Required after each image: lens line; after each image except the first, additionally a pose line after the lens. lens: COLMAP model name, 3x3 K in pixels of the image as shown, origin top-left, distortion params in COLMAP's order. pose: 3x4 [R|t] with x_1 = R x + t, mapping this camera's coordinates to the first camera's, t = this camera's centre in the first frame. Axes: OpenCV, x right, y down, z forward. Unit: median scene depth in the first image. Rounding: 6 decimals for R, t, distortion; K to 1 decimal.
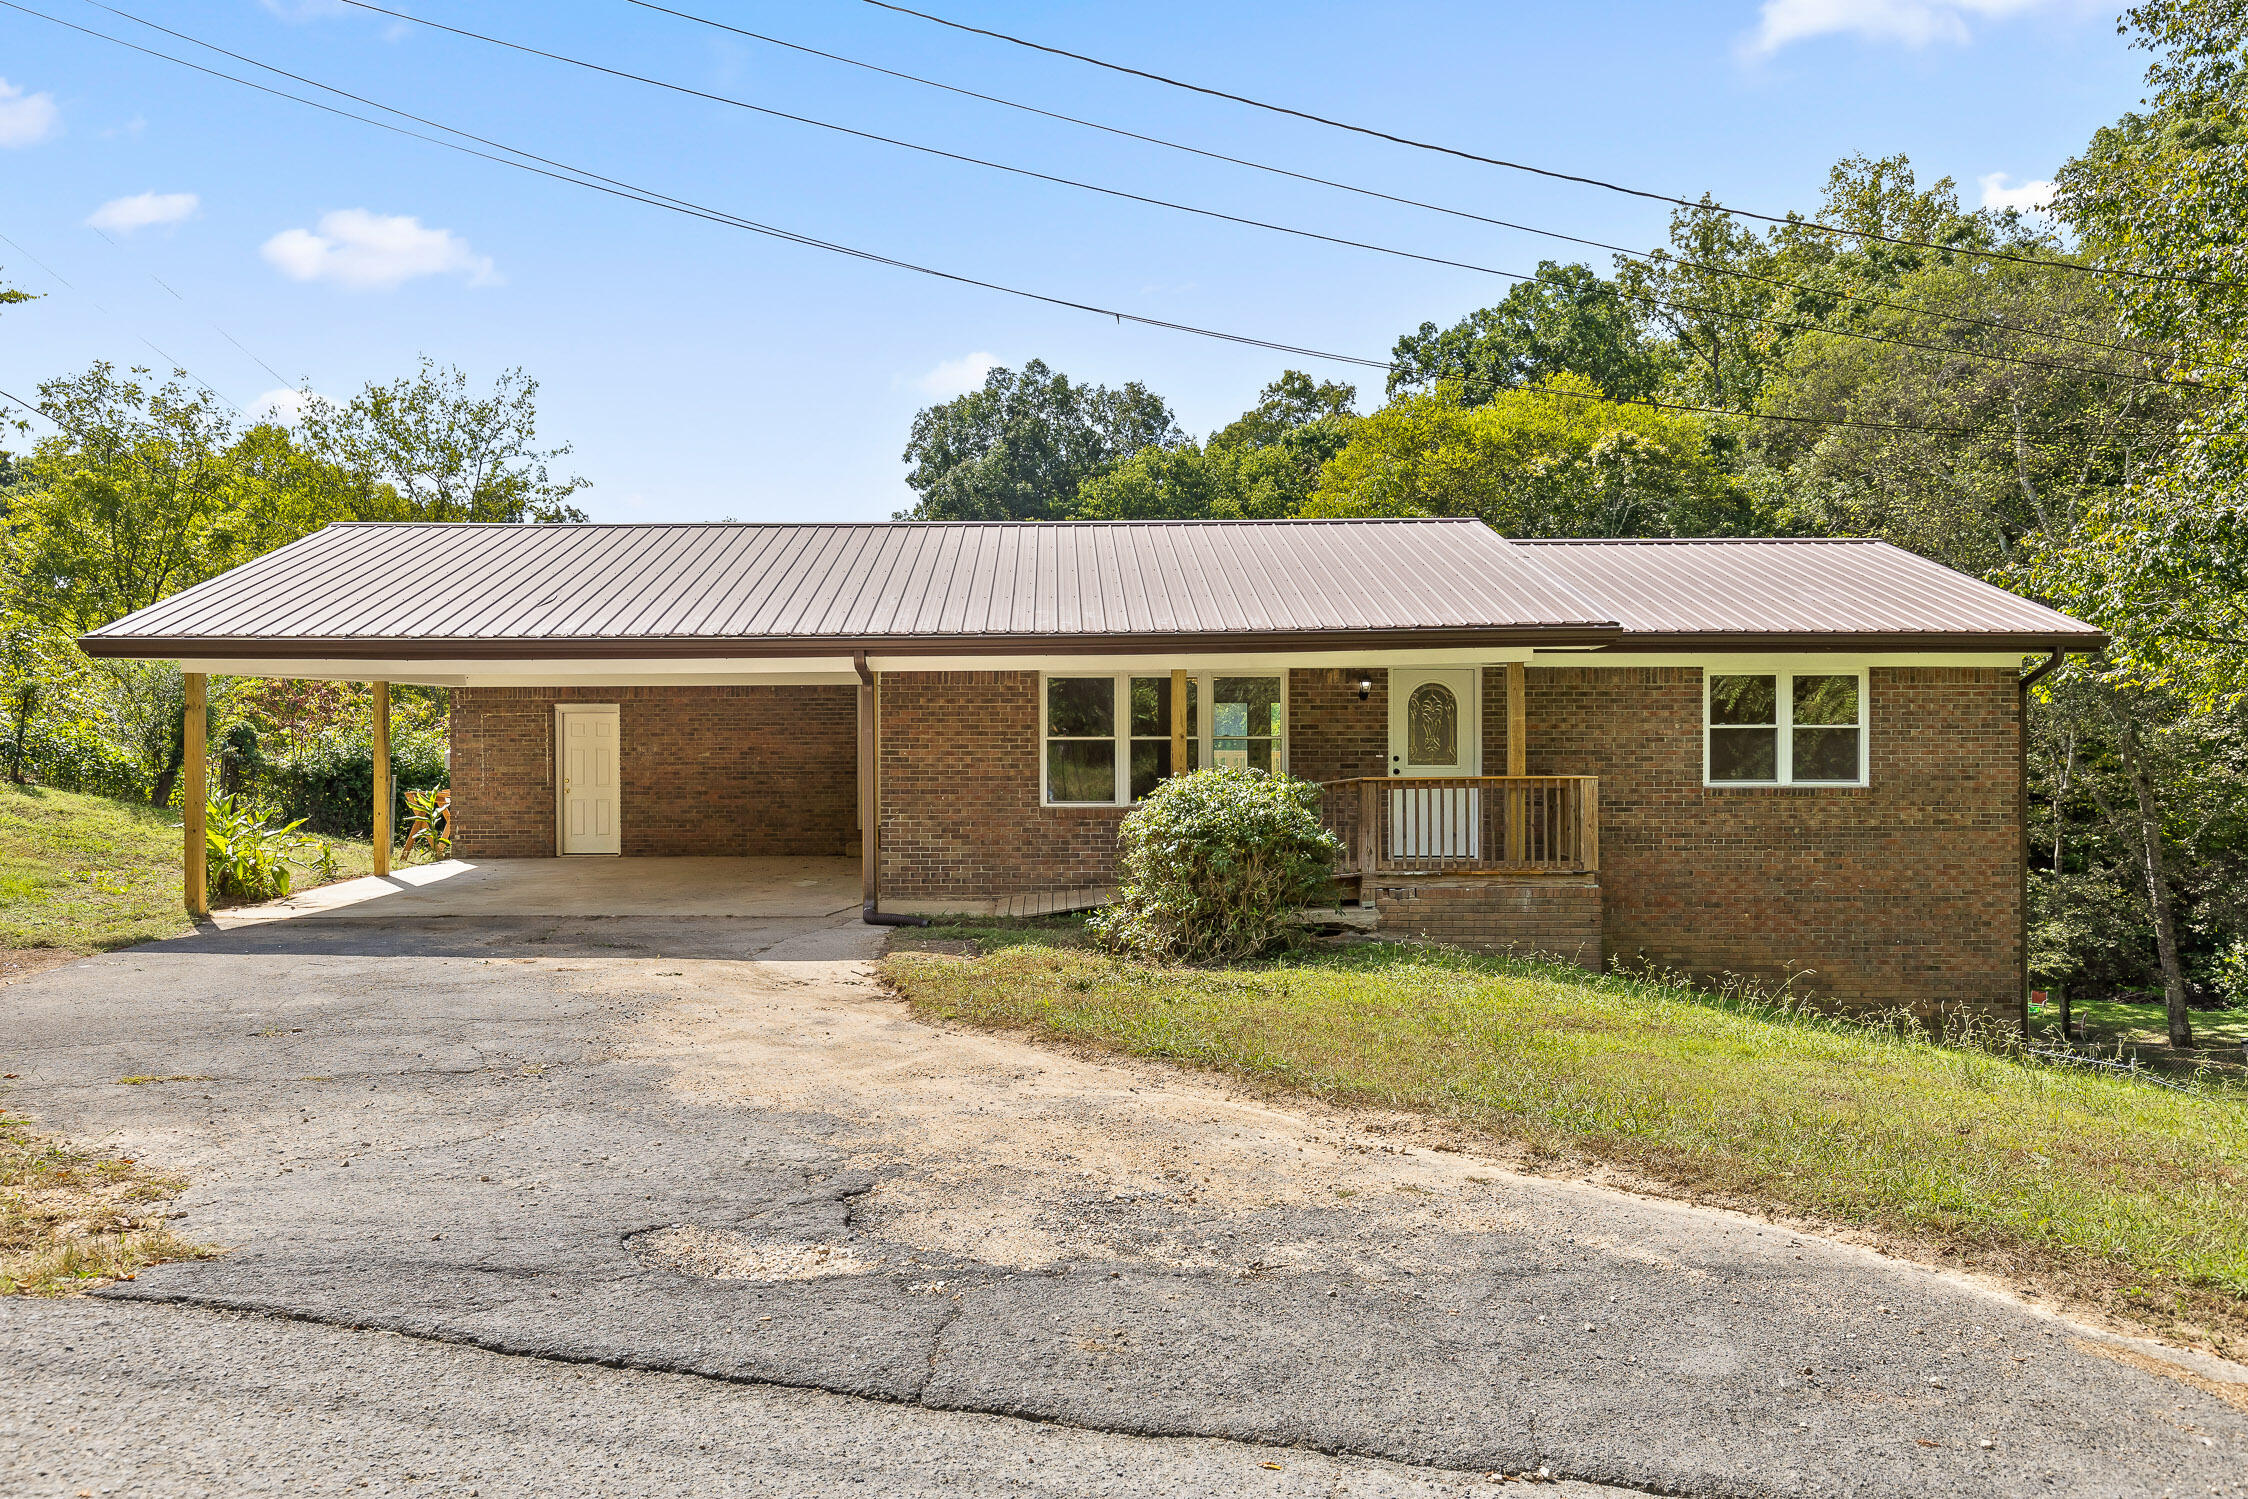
lens RADIAL K [[1473.2, 0, 1122.2], [0, 1473.2, 739.6], [0, 0, 1]] dist [0.005588, 0.000511]
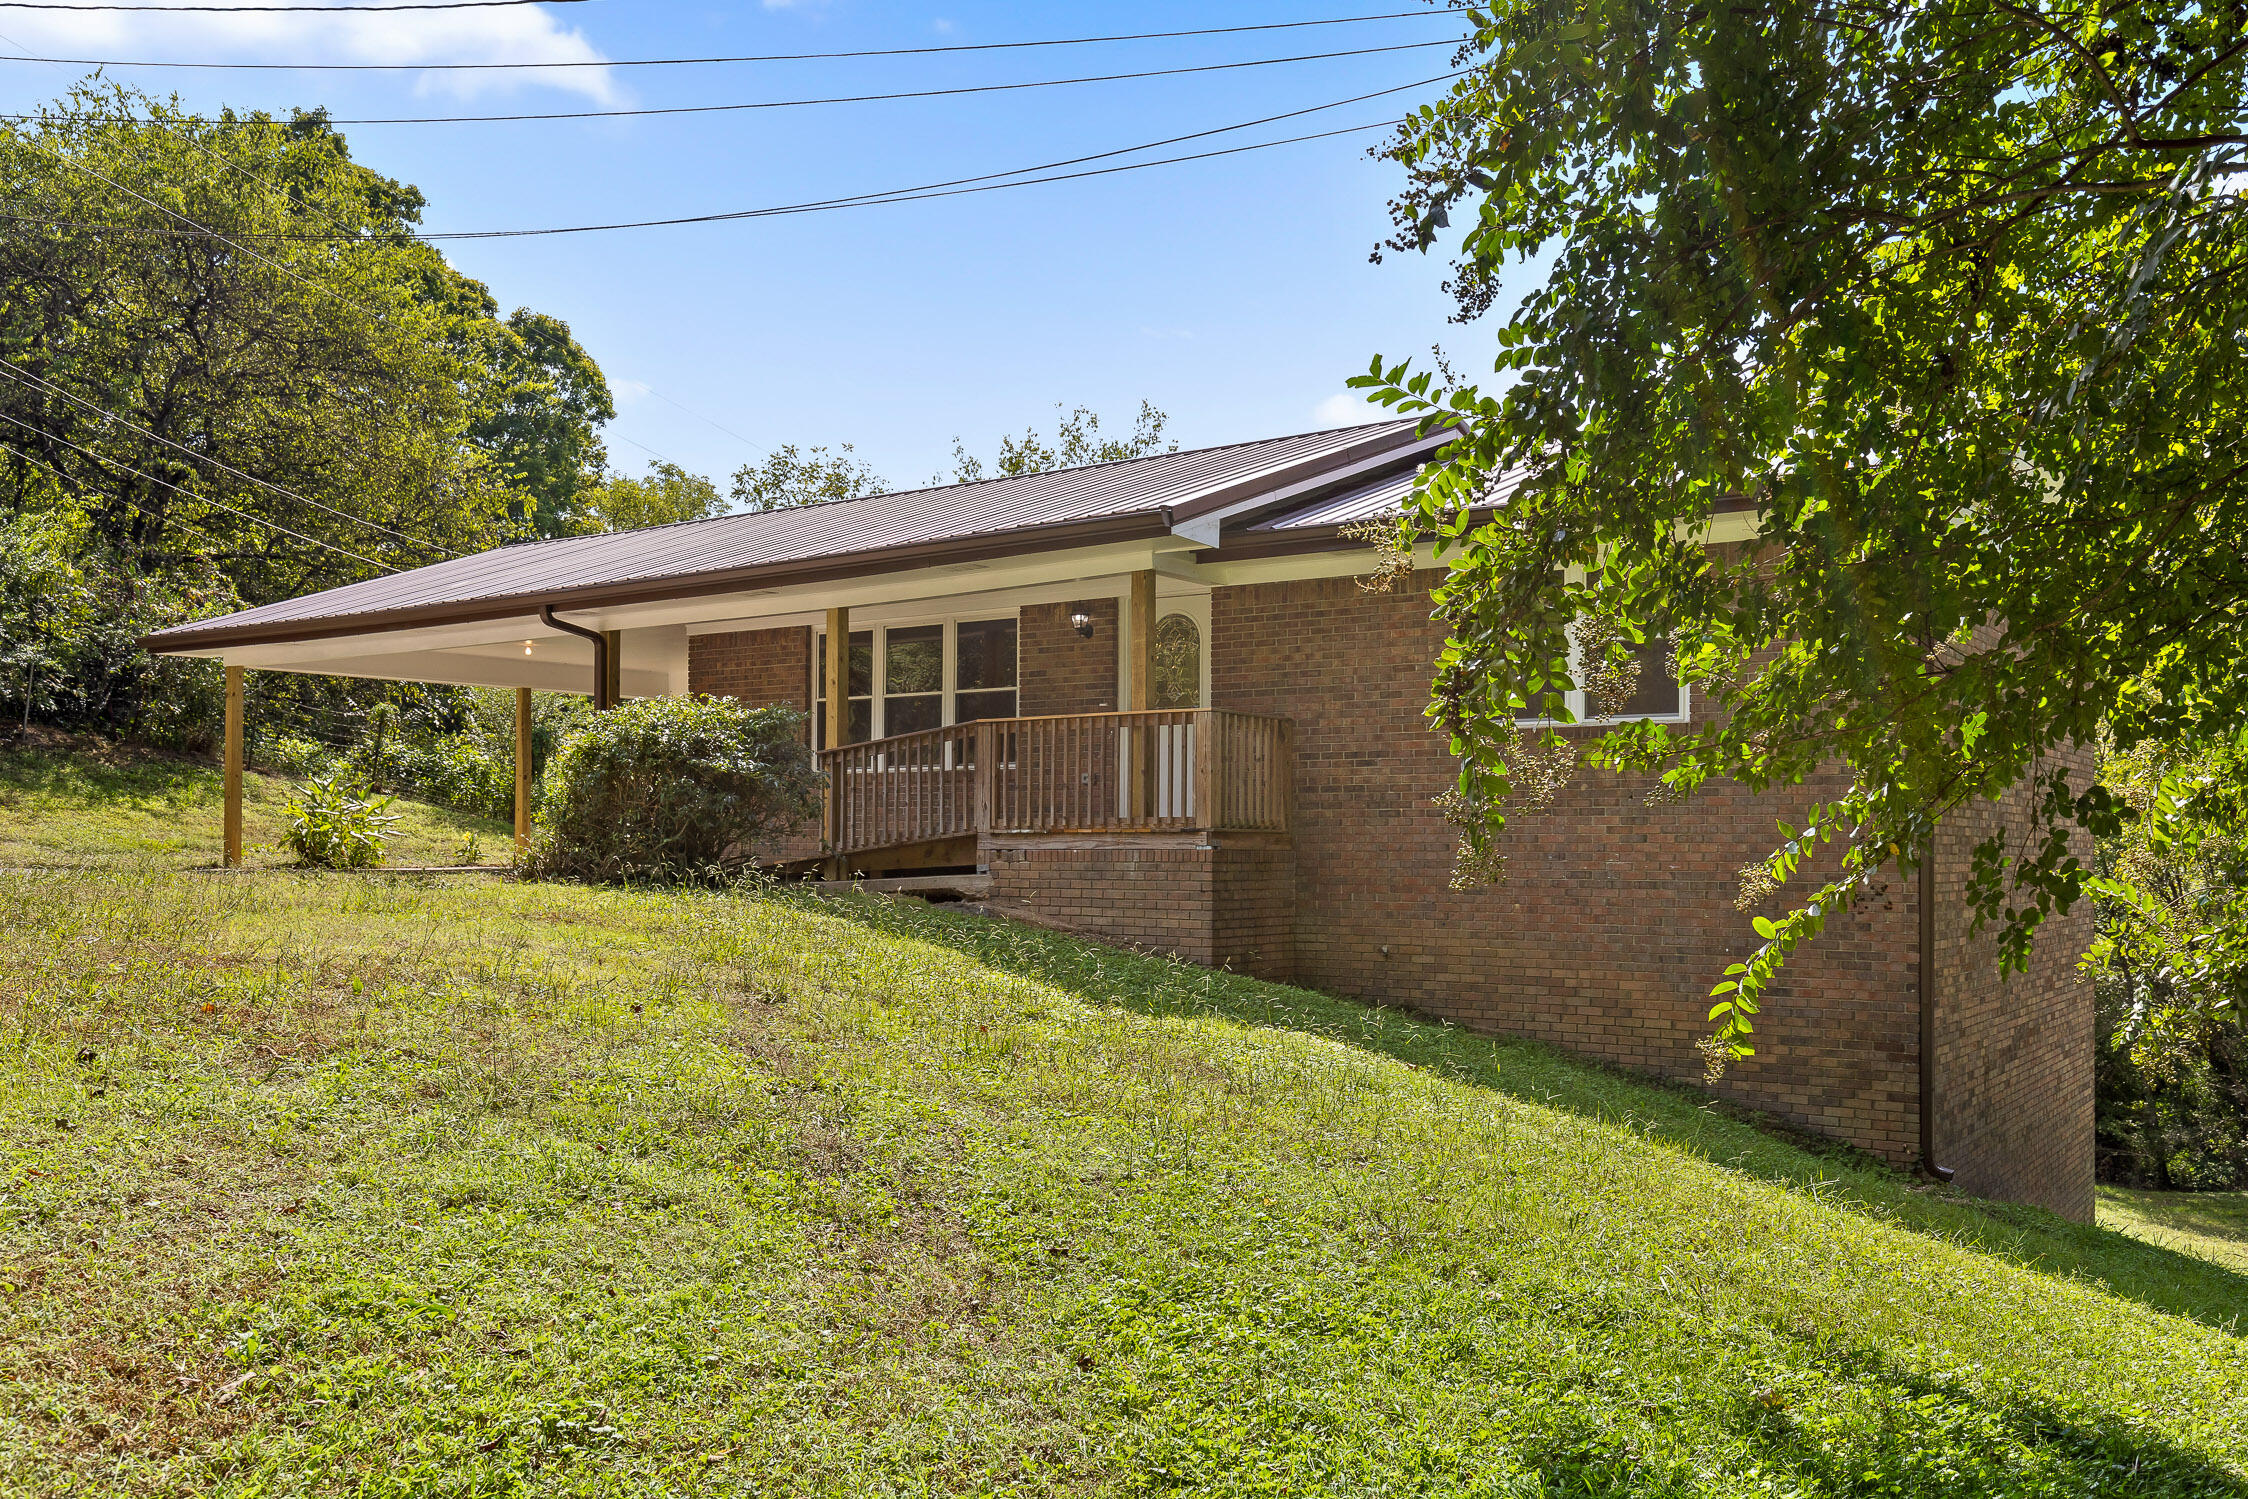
lens RADIAL K [[1860.4, 0, 1122.9], [0, 1860.4, 758.4], [0, 0, 1]] dist [-0.003747, -0.000009]
pose [[0.839833, -0.020752, -0.542448, 0.754981], [-0.006267, 0.998832, -0.047913, 0.091811], [0.542809, 0.043639, 0.838722, 0.132972]]
